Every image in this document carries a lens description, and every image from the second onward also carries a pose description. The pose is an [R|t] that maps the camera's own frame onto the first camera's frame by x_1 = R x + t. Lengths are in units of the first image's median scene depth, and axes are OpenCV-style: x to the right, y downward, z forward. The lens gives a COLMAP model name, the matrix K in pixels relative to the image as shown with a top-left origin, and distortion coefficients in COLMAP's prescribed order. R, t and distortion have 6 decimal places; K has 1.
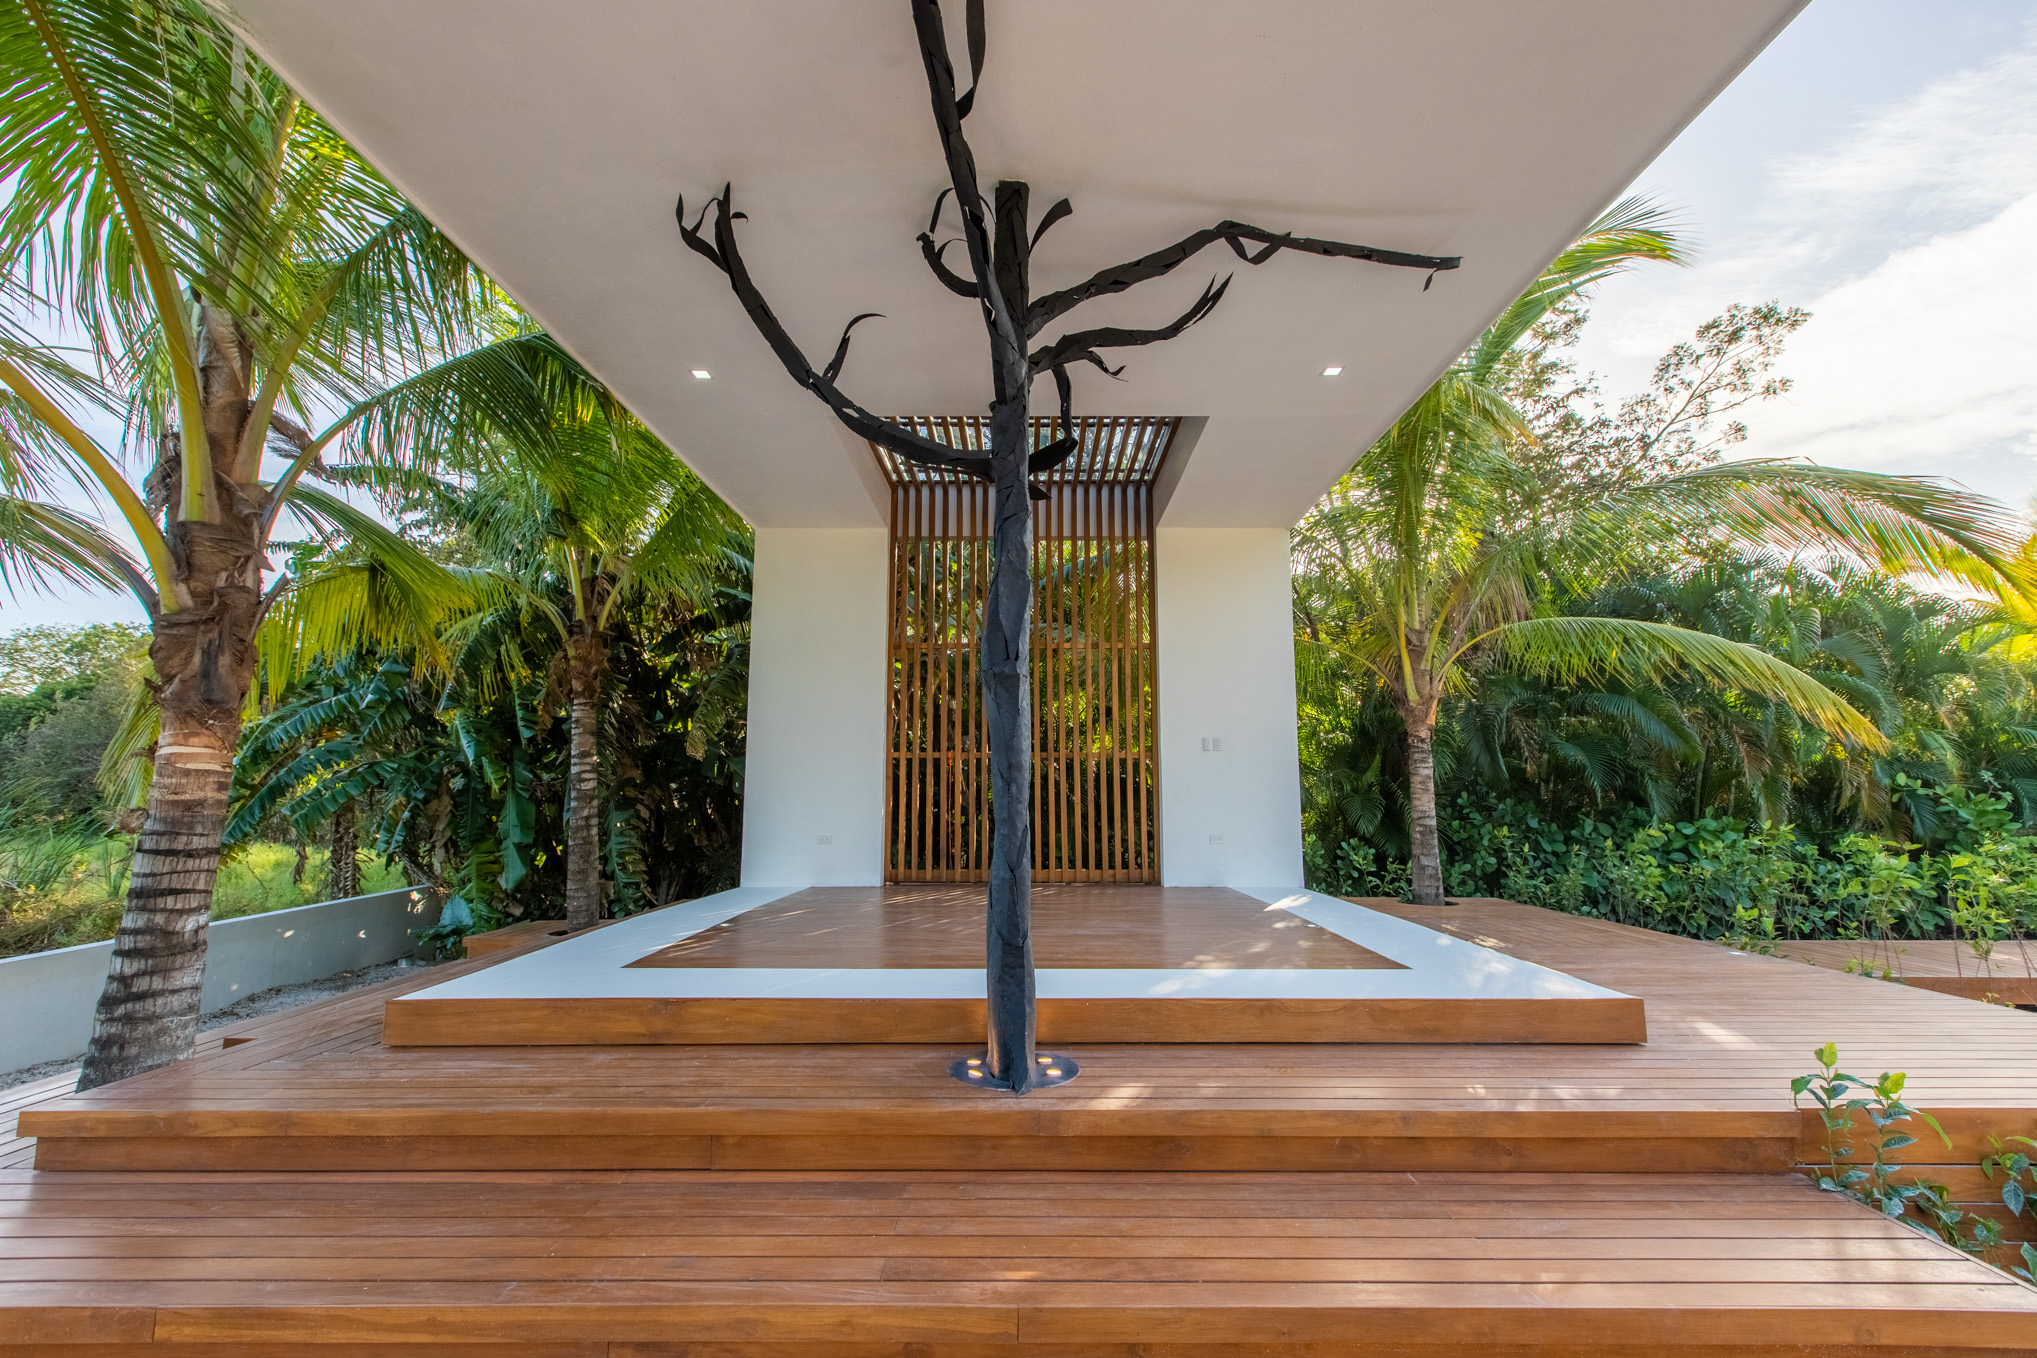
lens RADIAL K [[909.1, 0, 1022.0], [0, 909.1, 672.1], [0, 0, 1]] dist [0.003878, -0.000069]
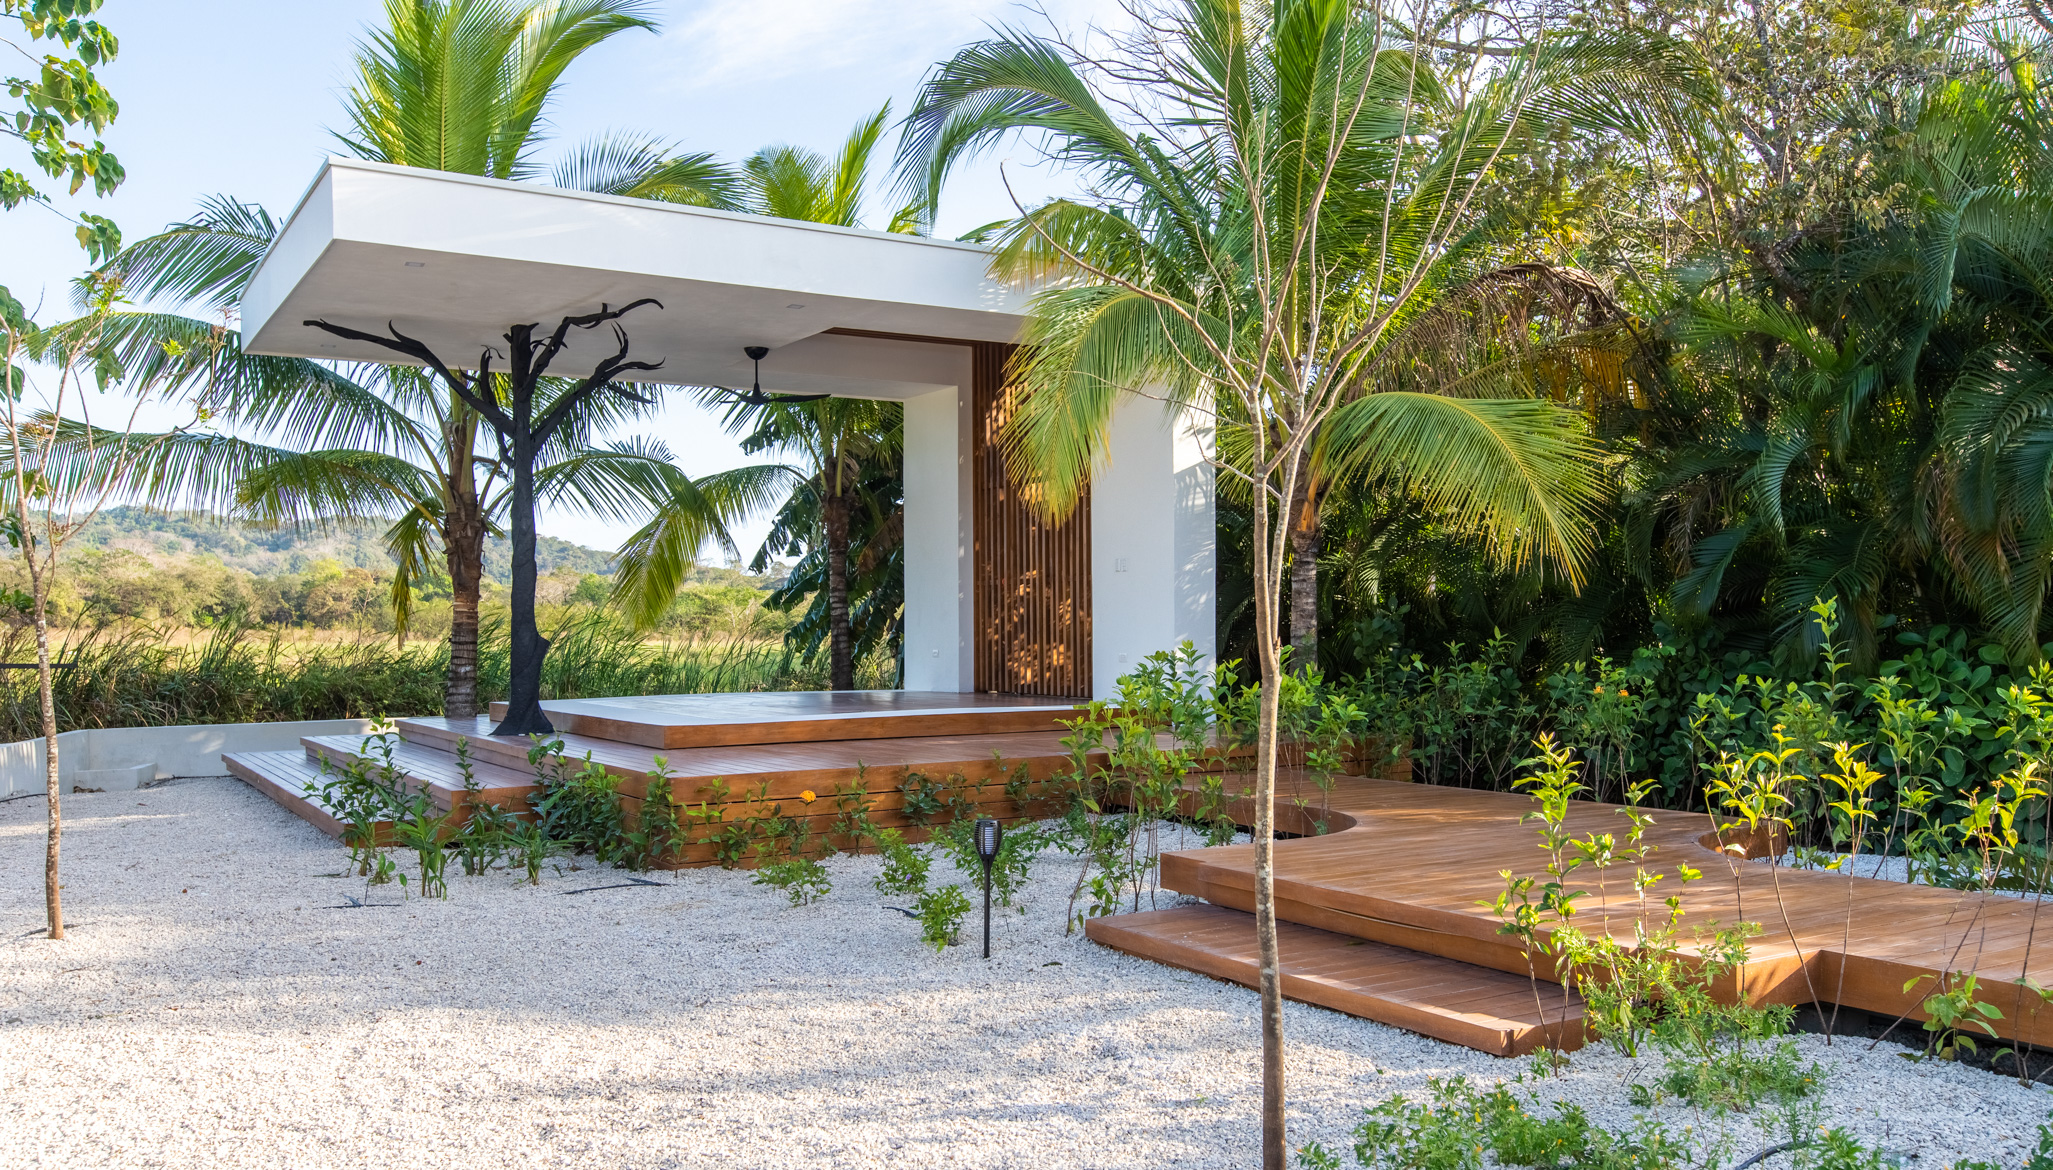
lens RADIAL K [[1636.1, 0, 1020.3], [0, 1636.1, 691.2], [0, 0, 1]] dist [-0.002569, 0.001785]
pose [[0.529947, 0.031097, -0.847461, 3.436667], [0.116788, 0.987129, 0.109253, 0.009549], [0.839951, -0.156872, 0.519494, -0.088886]]
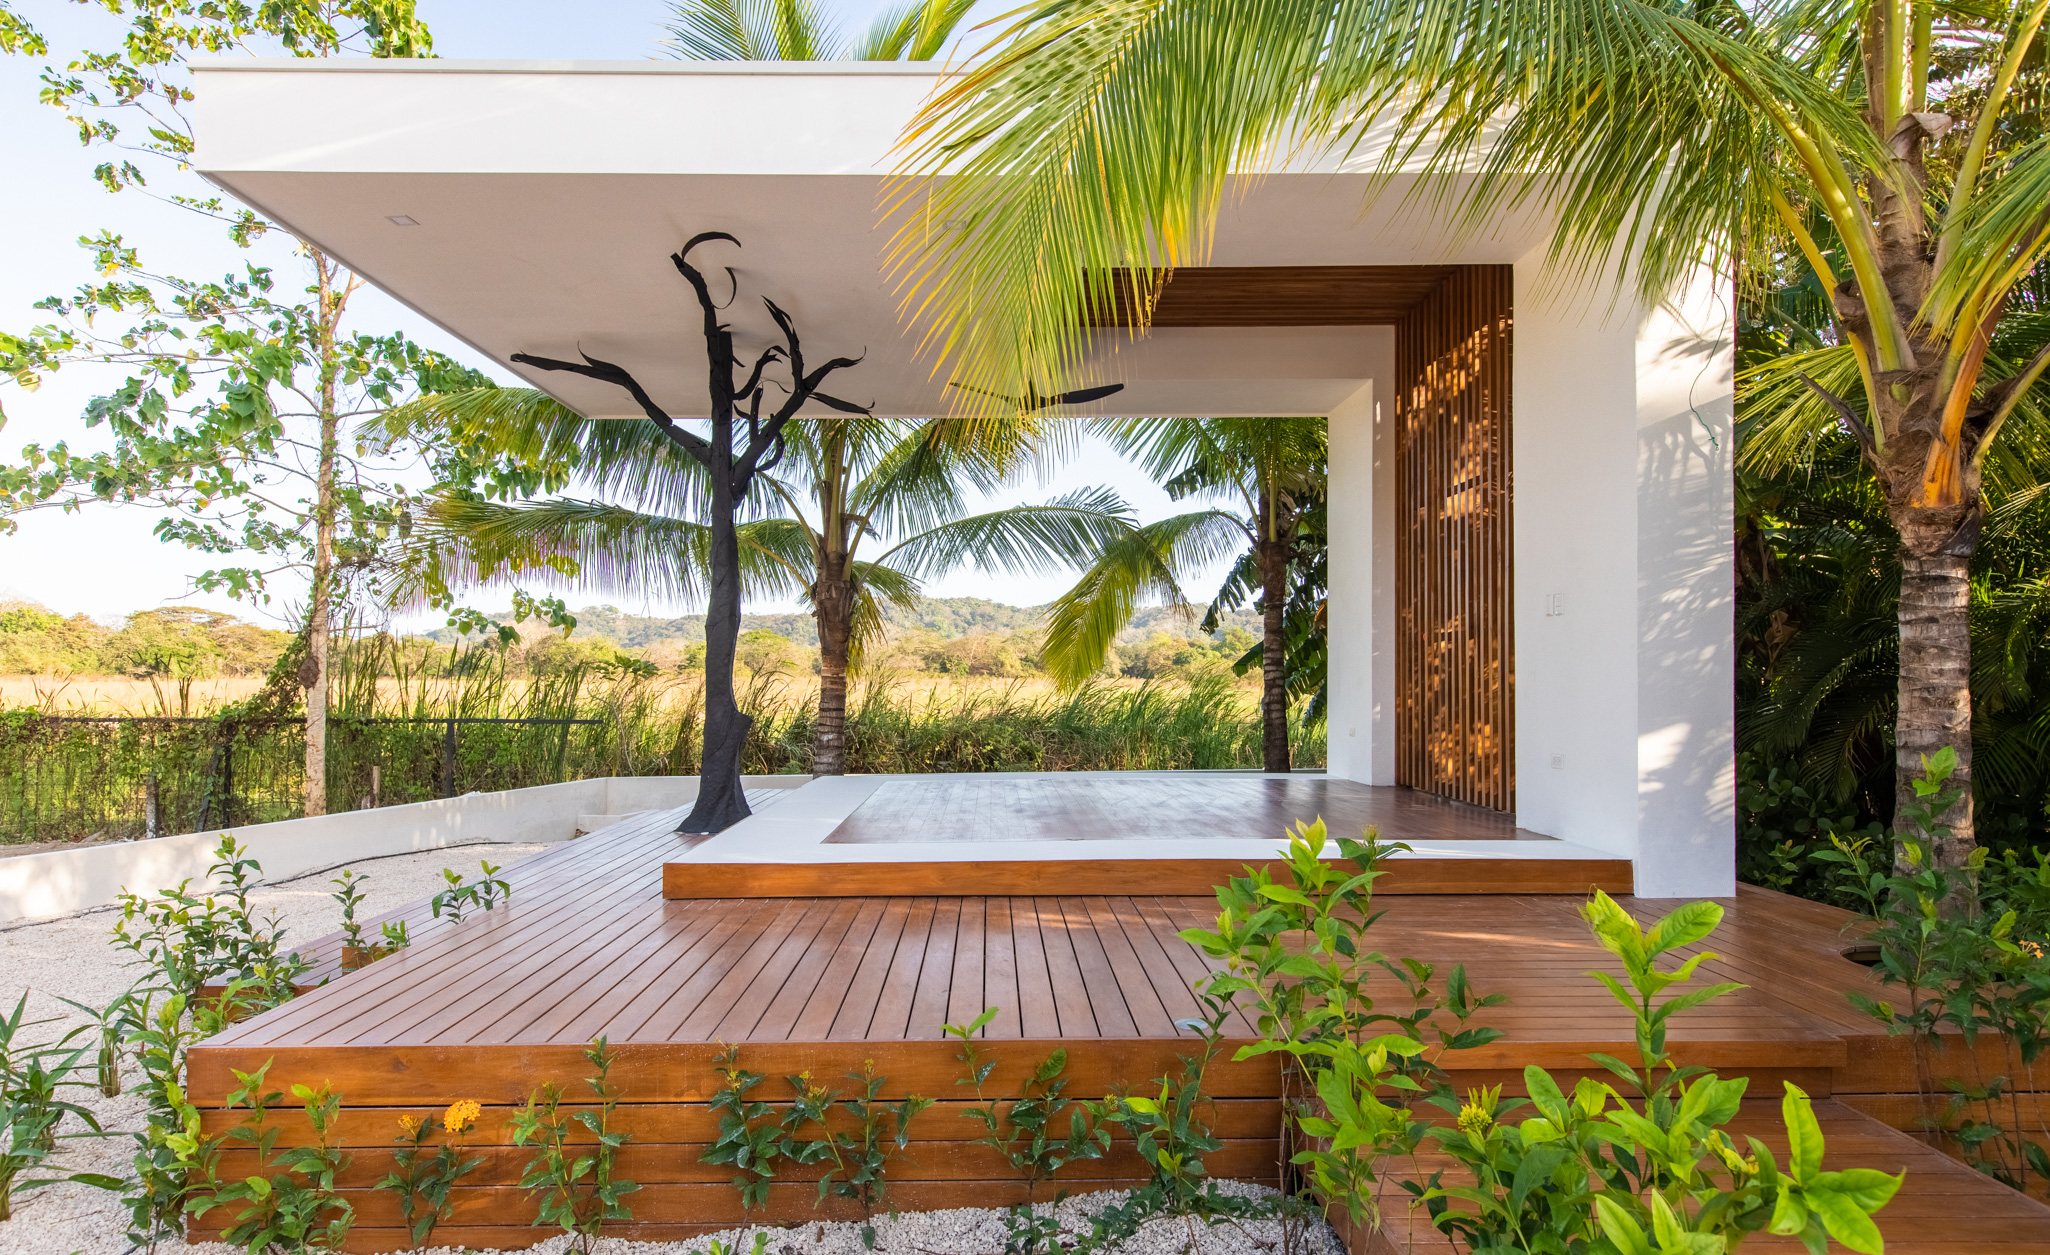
lens RADIAL K [[1139.1, 0, 1027.1], [0, 1139.1, 701.6], [0, 0, 1]] dist [-0.001449, -0.000488]
pose [[0.026989, 0.019866, -0.999438, 1.953623], [0.138260, 0.990119, 0.023415, 0.158226], [0.990028, -0.138814, 0.023975, 1.290785]]
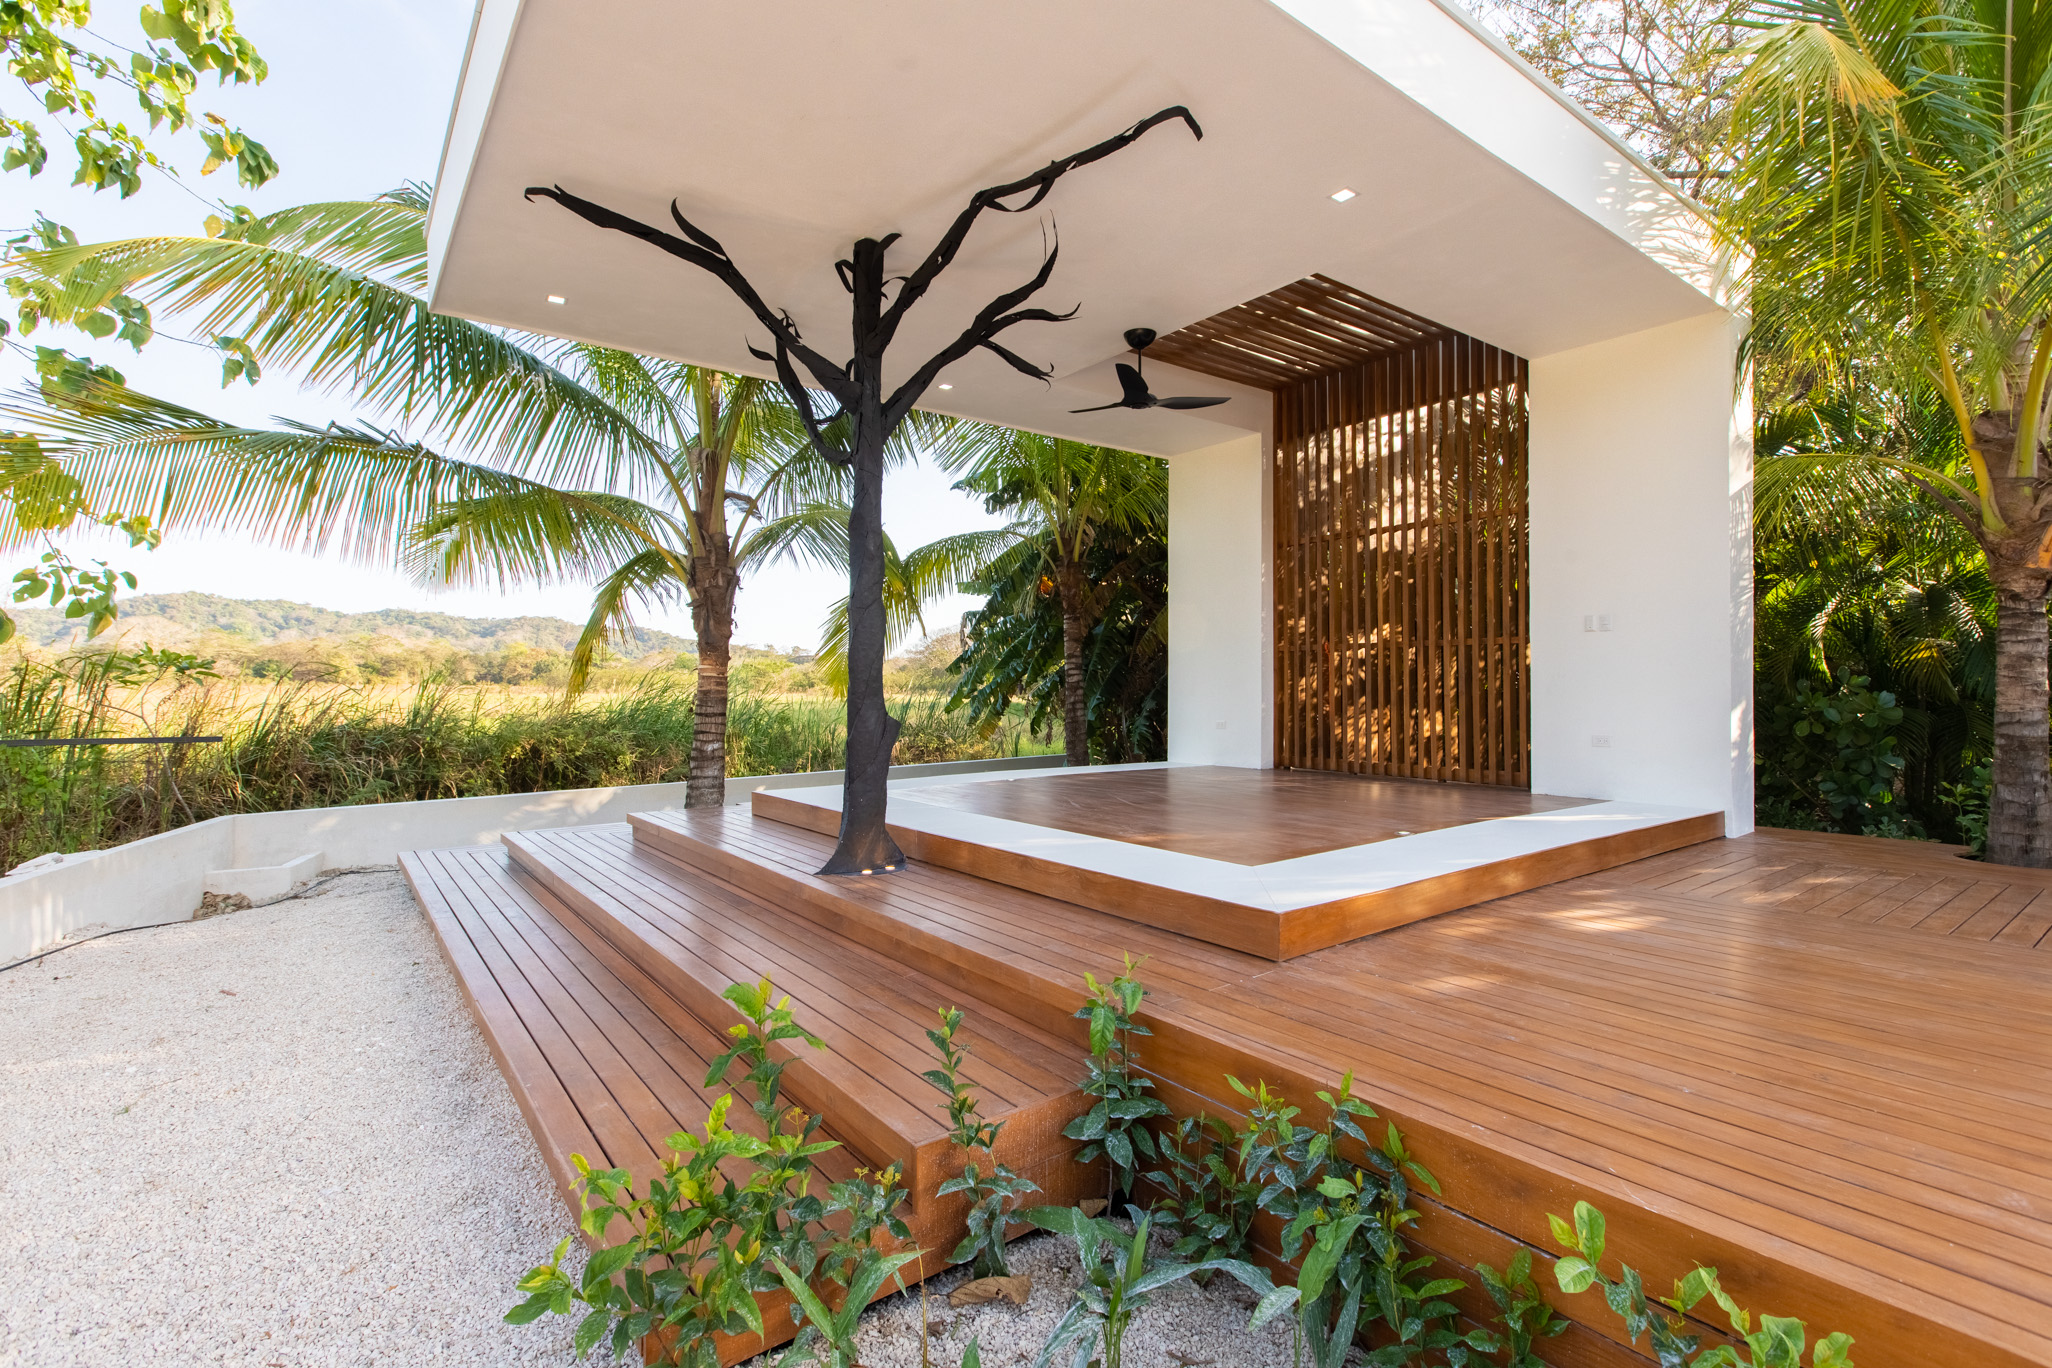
lens RADIAL K [[915.7, 0, 1029.5], [0, 915.7, 677.0], [0, 0, 1]] dist [0.003878, -0.000069]
pose [[0.619395, -0.007013, -0.785048, 1.101434], [0.107727, 0.991261, 0.076141, 0.024581], [0.777653, -0.131732, 0.614737, 0.247168]]
